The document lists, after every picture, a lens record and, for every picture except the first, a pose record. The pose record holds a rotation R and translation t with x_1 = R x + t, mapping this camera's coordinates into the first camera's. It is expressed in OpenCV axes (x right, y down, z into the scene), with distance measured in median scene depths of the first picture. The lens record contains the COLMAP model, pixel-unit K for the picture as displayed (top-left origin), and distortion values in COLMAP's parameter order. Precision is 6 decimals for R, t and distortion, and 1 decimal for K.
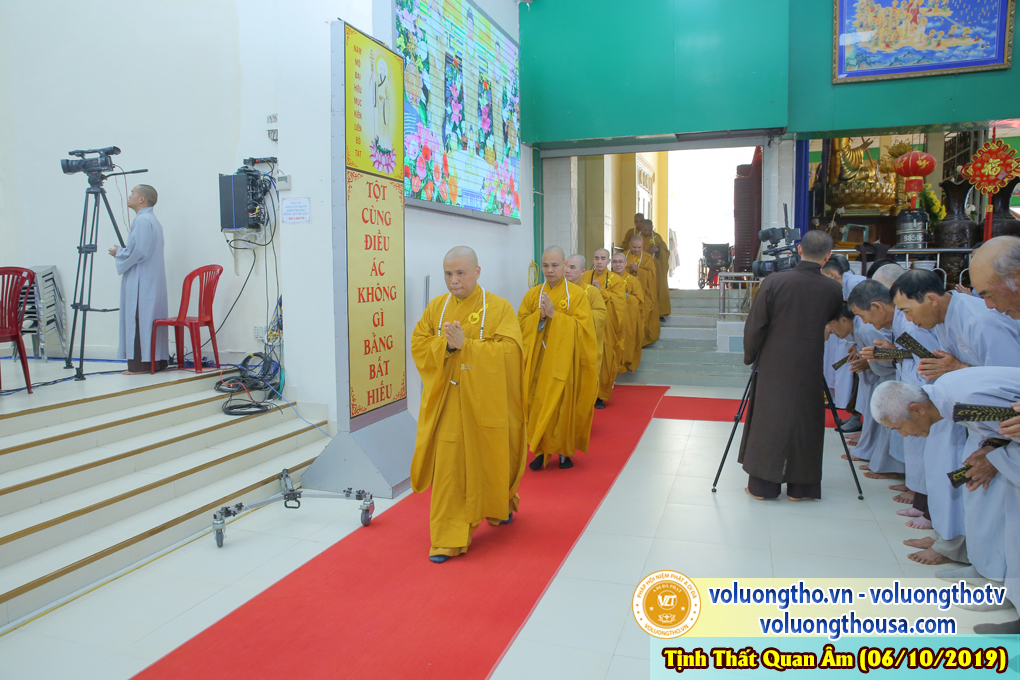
lens RADIAL K [[699.8, 0, 516.6], [0, 699.8, 343.9], [0, 0, 1]] dist [-0.105490, 0.071789]
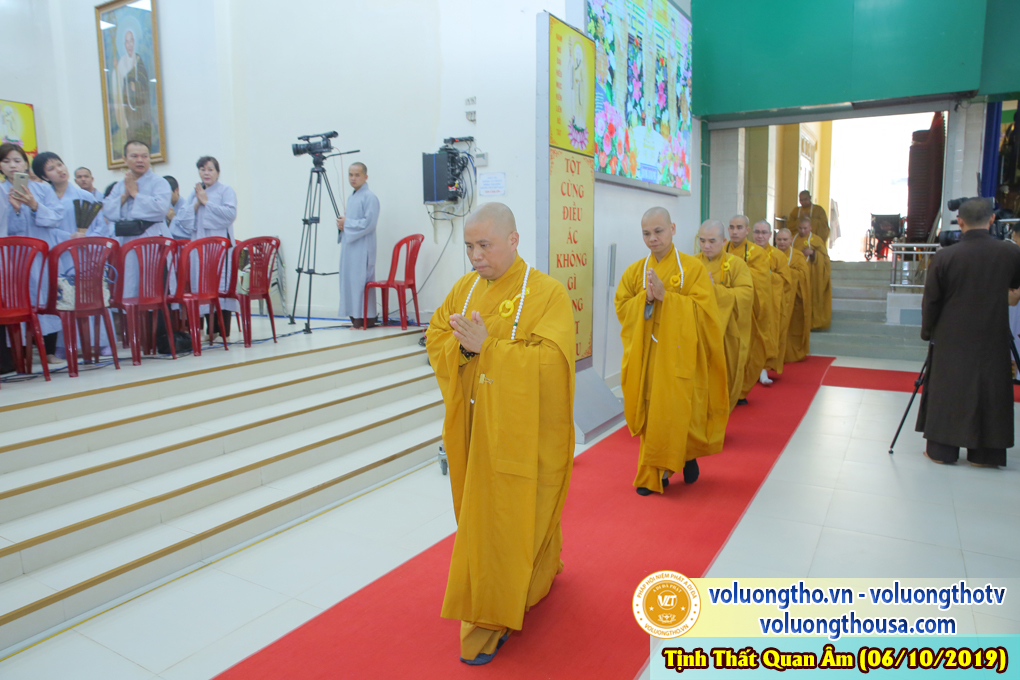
lens RADIAL K [[699.8, 0, 504.7], [0, 699.8, 347.0], [0, 0, 1]] dist [-0.105490, 0.071789]
pose [[0.978048, 0.028016, -0.206486, -0.059762], [-0.018926, 0.998768, 0.045868, 0.014071], [0.207516, -0.040953, 0.977374, -0.091377]]
